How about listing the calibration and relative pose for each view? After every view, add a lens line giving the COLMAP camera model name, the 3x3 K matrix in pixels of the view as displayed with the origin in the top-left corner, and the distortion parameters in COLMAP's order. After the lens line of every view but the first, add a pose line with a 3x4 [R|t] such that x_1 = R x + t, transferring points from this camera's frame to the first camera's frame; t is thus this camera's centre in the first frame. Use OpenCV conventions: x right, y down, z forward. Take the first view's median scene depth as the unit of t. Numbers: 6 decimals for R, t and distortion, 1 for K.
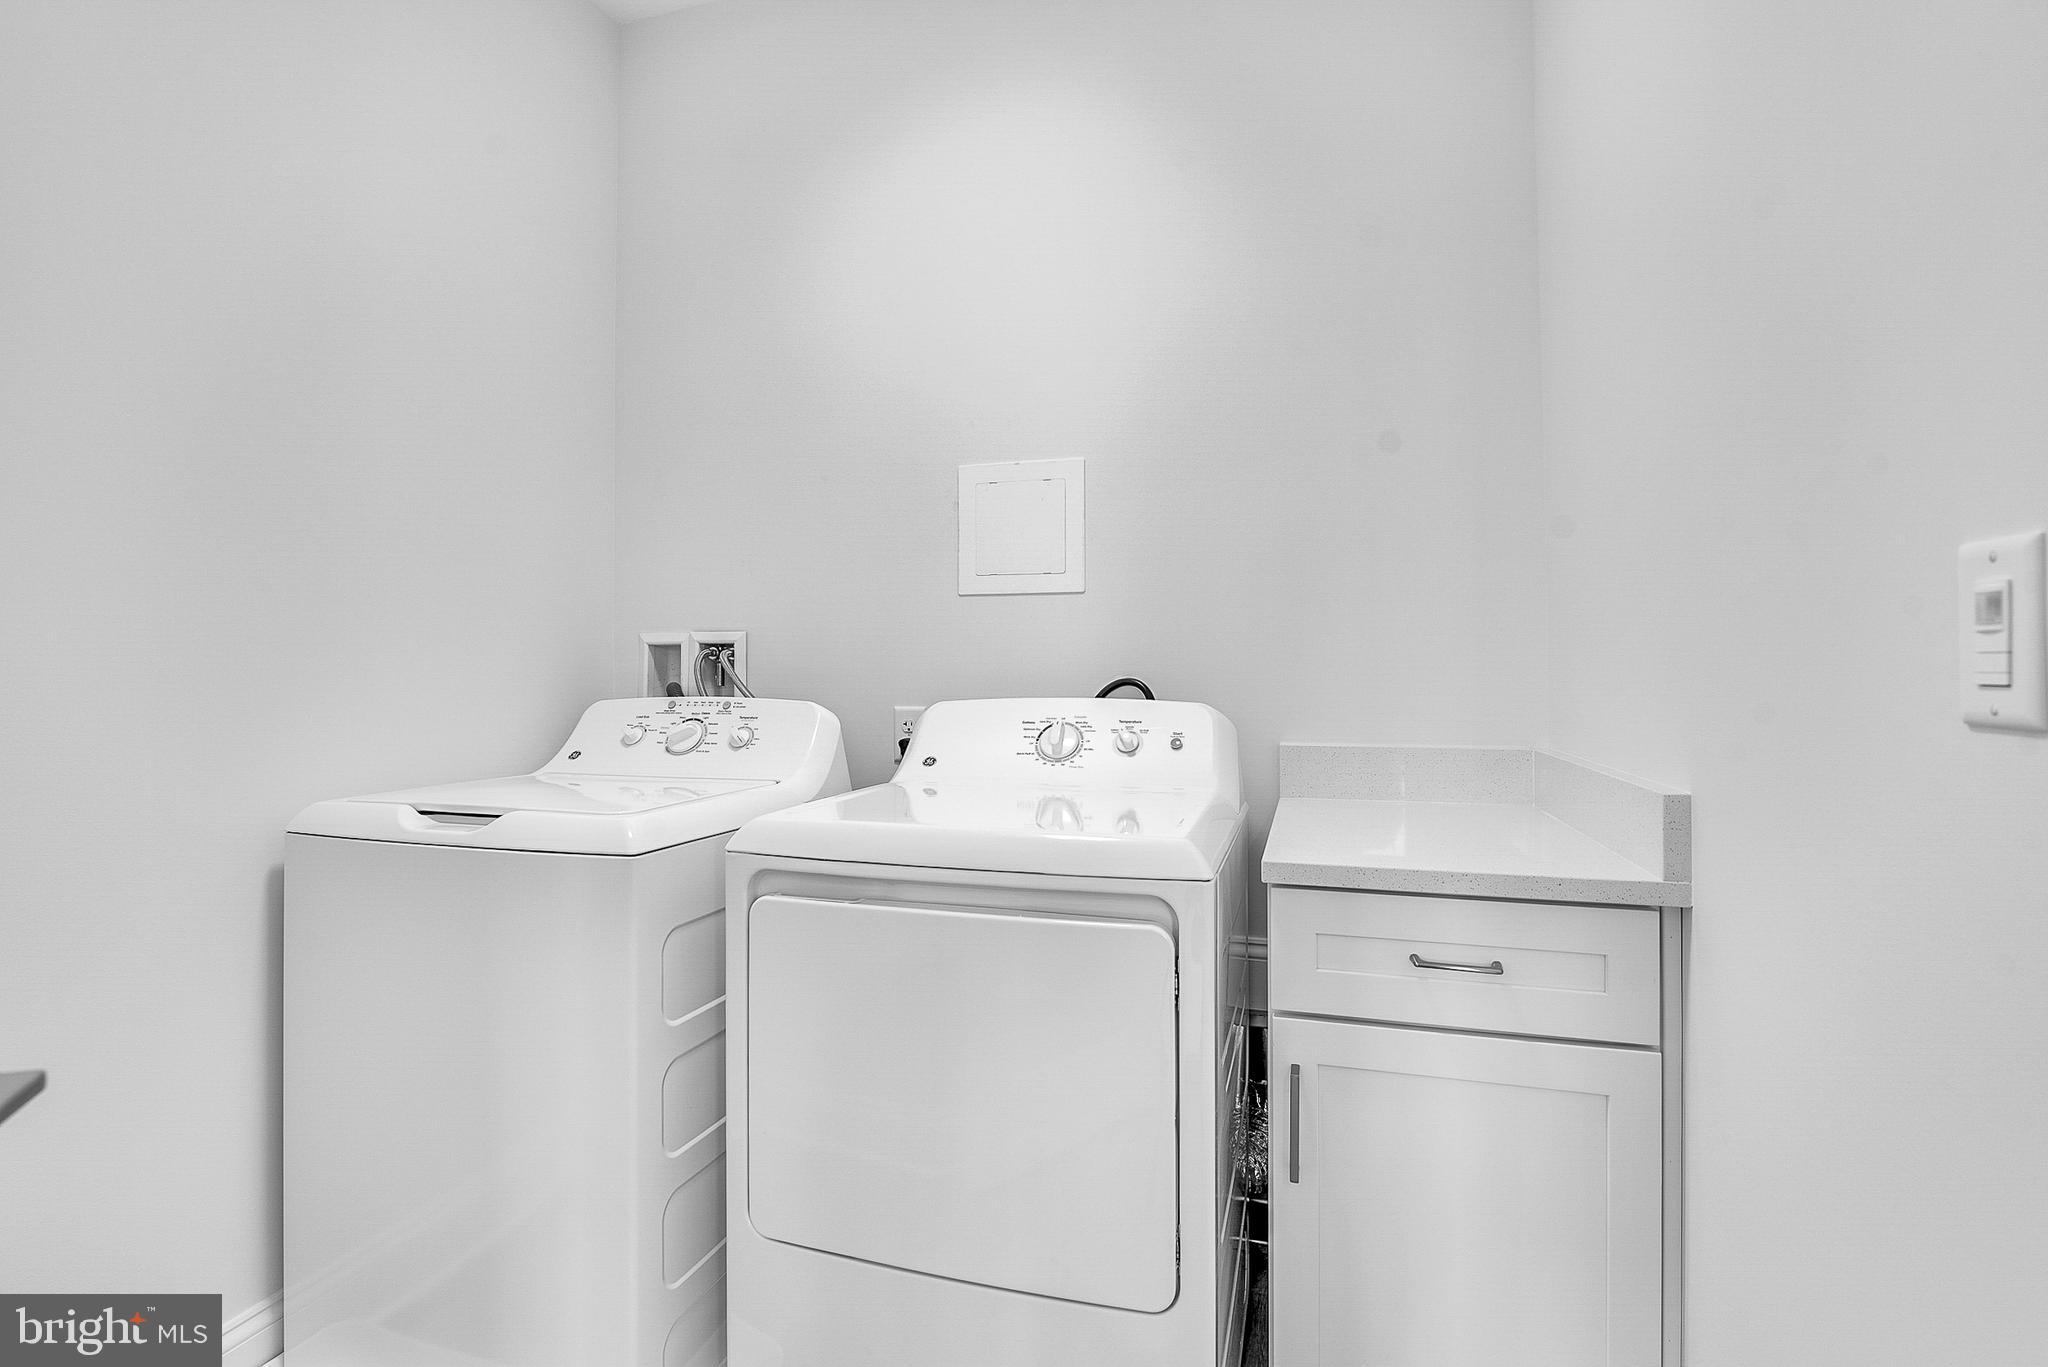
lens RADIAL K [[976.2, 0, 1019.0], [0, 976.2, 674.3], [0, 0, 1]] dist [-0.017660, 0.000141]
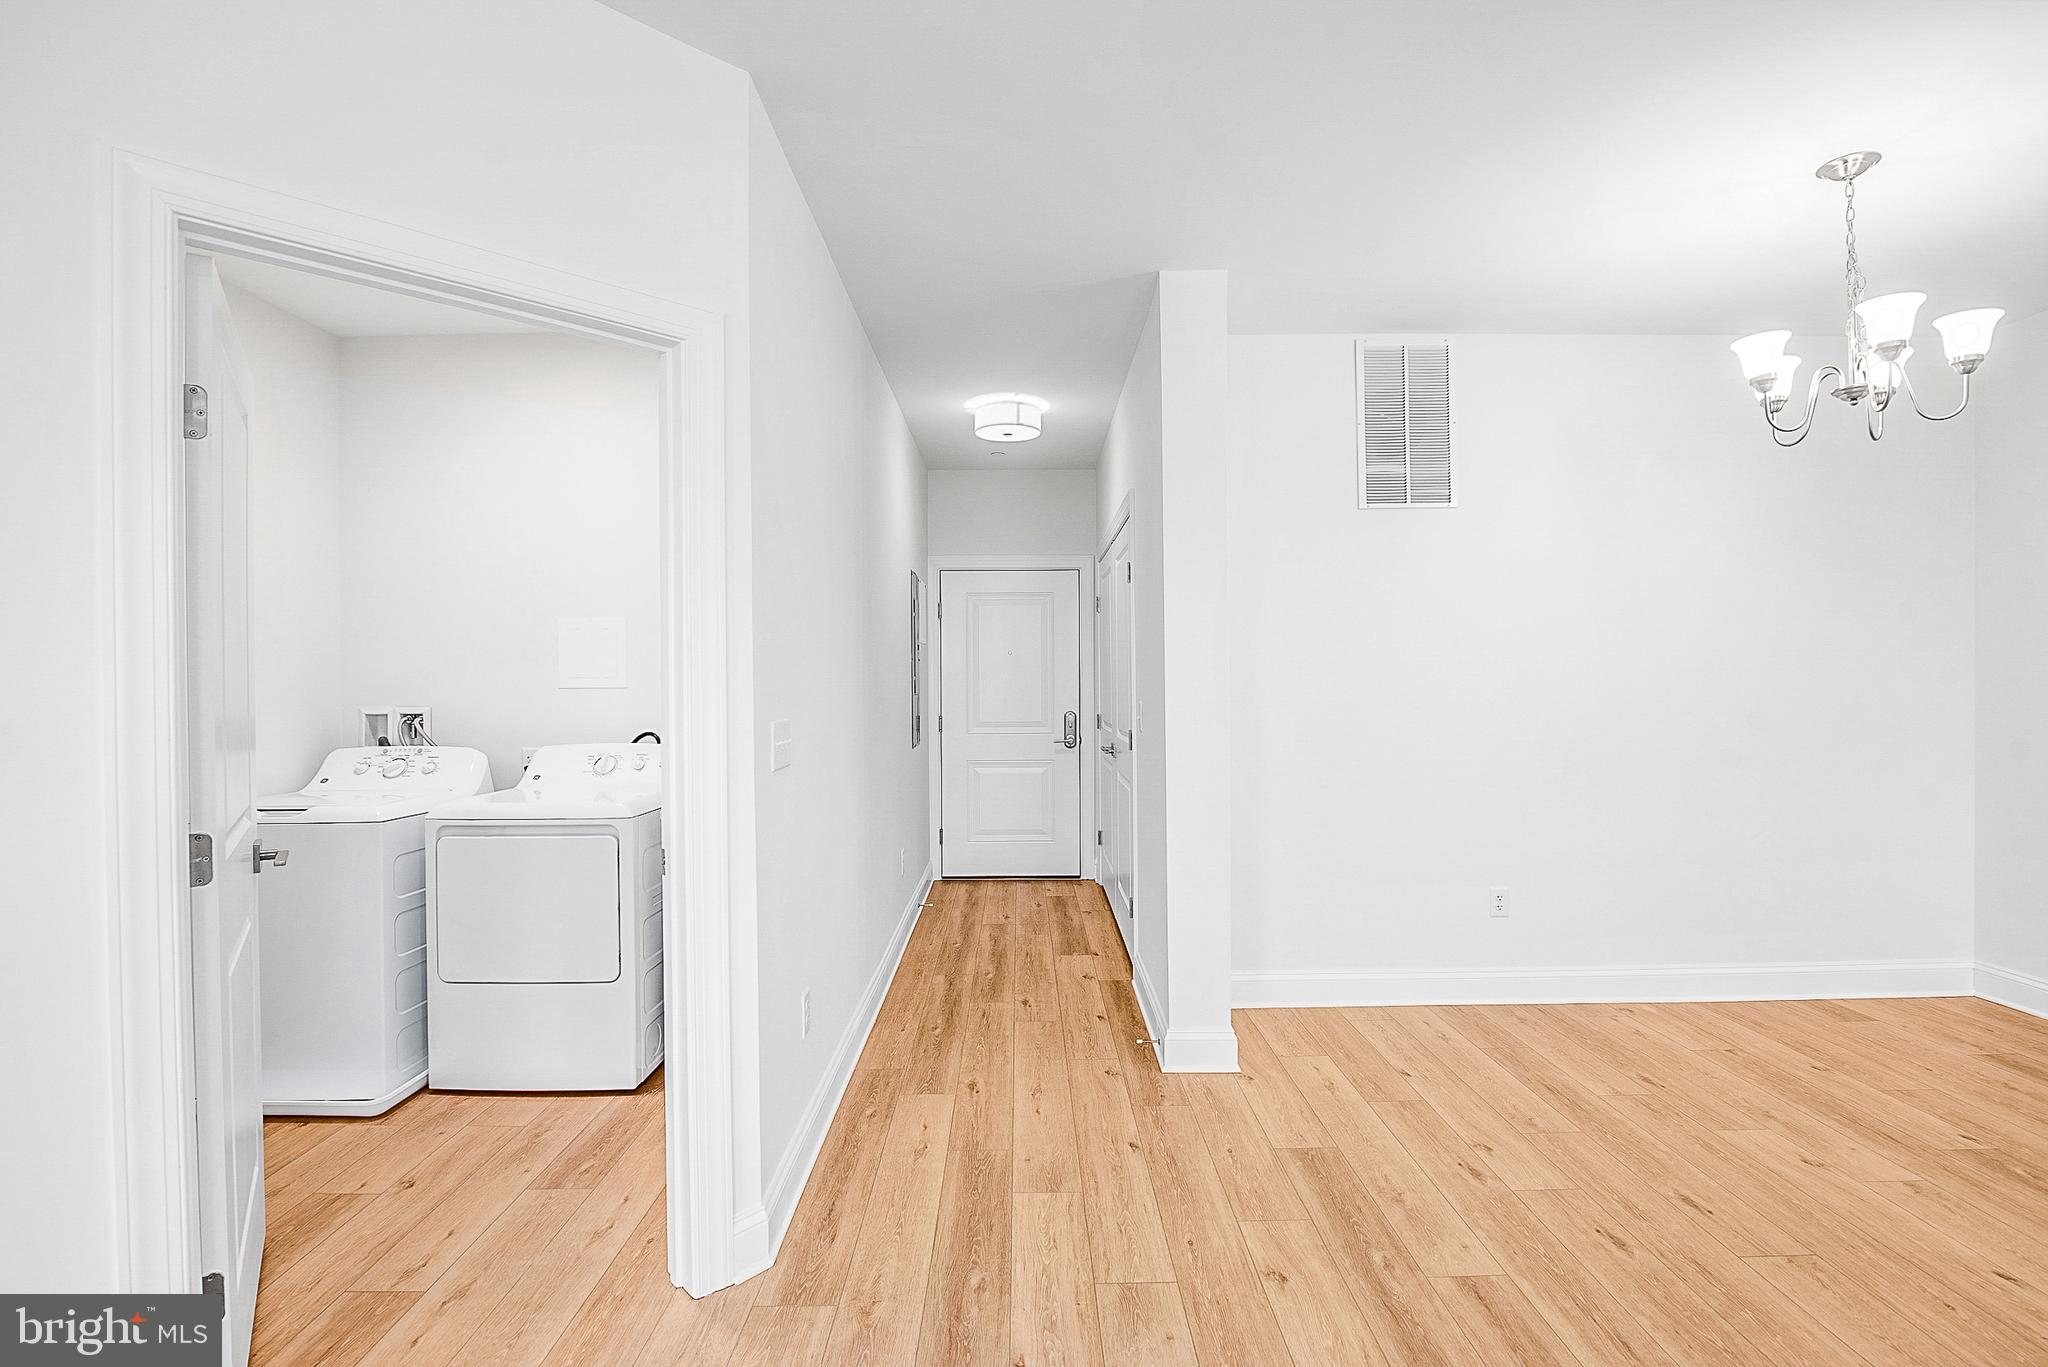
lens RADIAL K [[976.2, 0, 1035.9], [0, 976.2, 692.3], [0, 0, 1]] dist [-0.017660, 0.000141]
pose [[0.957015, -0.010432, 0.289851, 0.282761], [0.008017, 0.999923, 0.009520, -0.086009], [-0.289928, -0.006787, 0.957024, -1.081849]]
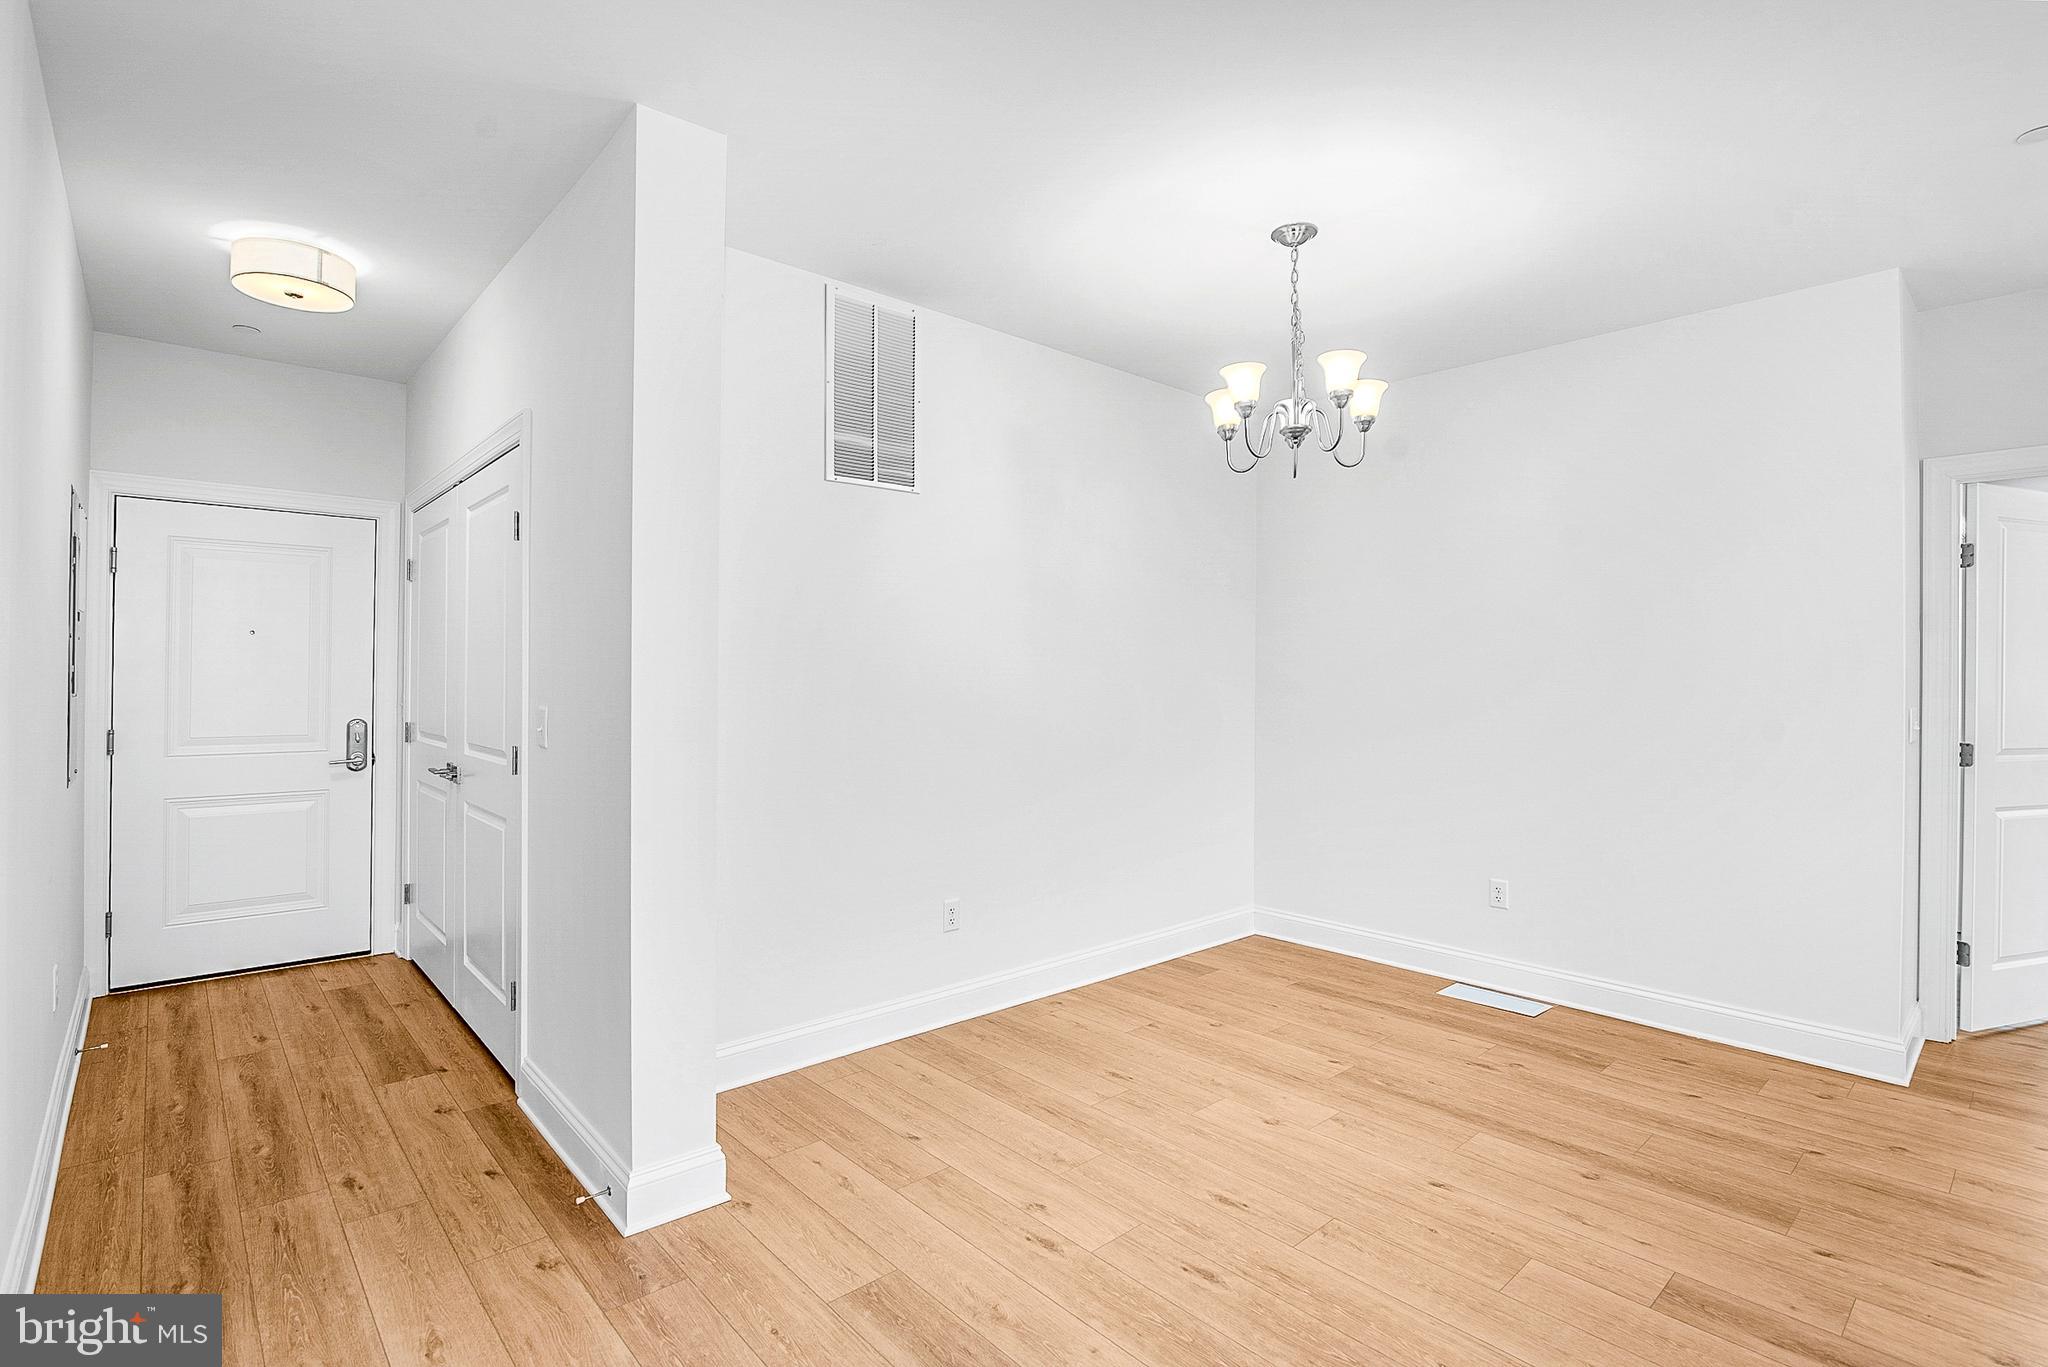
lens RADIAL K [[976.2, 0, 1021.0], [0, 976.2, 670.3], [0, 0, 1]] dist [-0.017660, 0.000141]
pose [[0.524845, 0.007858, 0.851162, 0.228734], [-0.002176, 0.999967, -0.007890, -0.089184], [-0.851195, 0.002289, 0.524844, -0.624606]]
